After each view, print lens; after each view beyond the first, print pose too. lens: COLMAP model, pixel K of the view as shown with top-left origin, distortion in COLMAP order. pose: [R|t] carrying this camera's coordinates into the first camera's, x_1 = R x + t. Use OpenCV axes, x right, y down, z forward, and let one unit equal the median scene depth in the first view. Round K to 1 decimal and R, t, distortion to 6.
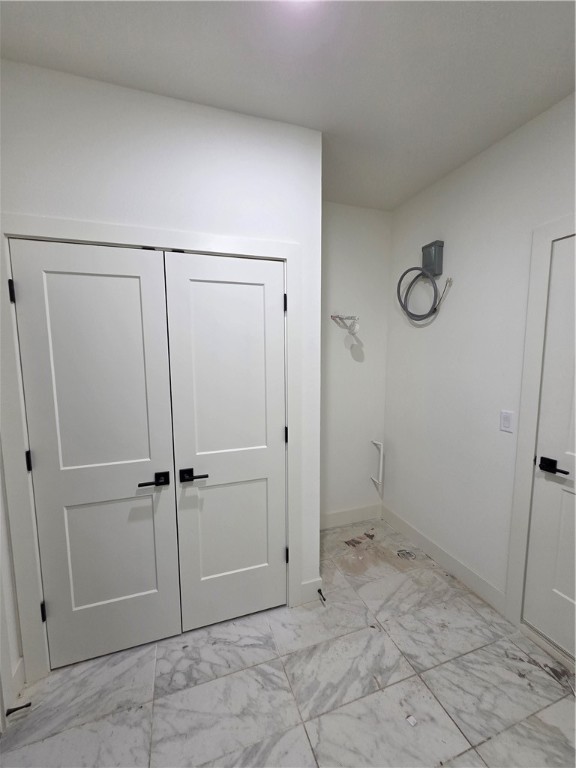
lens RADIAL K [[313.8, 0, 283.4], [0, 313.8, 386.0], [0, 0, 1]] dist [0.007009, -0.001248]
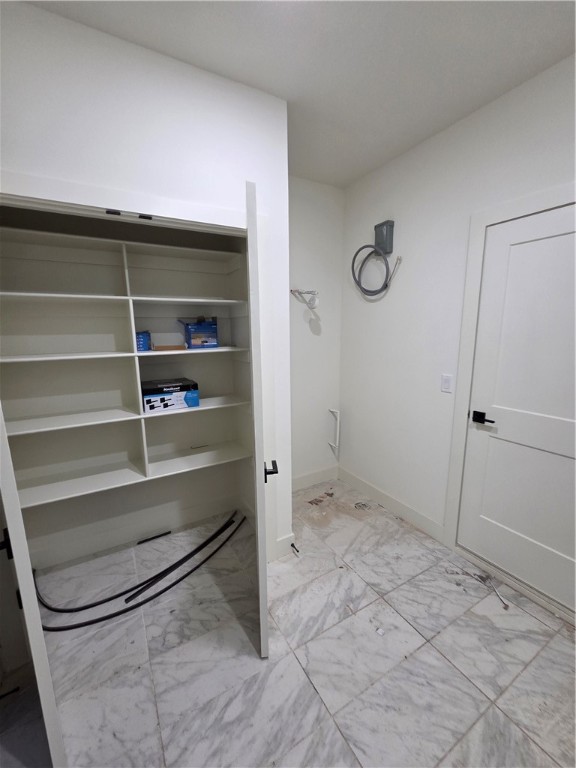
lens RADIAL K [[313.8, 0, 282.7], [0, 313.8, 386.3], [0, 0, 1]] dist [0.007009, -0.001248]
pose [[0.982507, -0.041388, 0.181569, -0.111335], [0.028568, 0.996948, 0.072658, 0.022022], [-0.184022, -0.066200, 0.980690, -0.038611]]
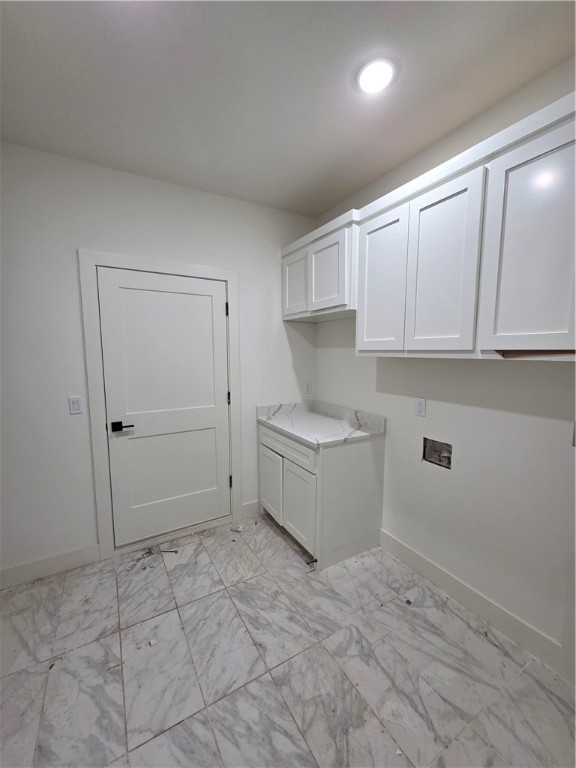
lens RADIAL K [[313.8, 0, 287.4], [0, 313.8, 383.2], [0, 0, 1]] dist [0.007009, -0.001248]
pose [[-0.198318, -0.095232, 0.975500, -0.642297], [0.108673, 0.986996, 0.118447, -0.024145], [-0.974095, 0.129501, -0.185390, 0.467296]]
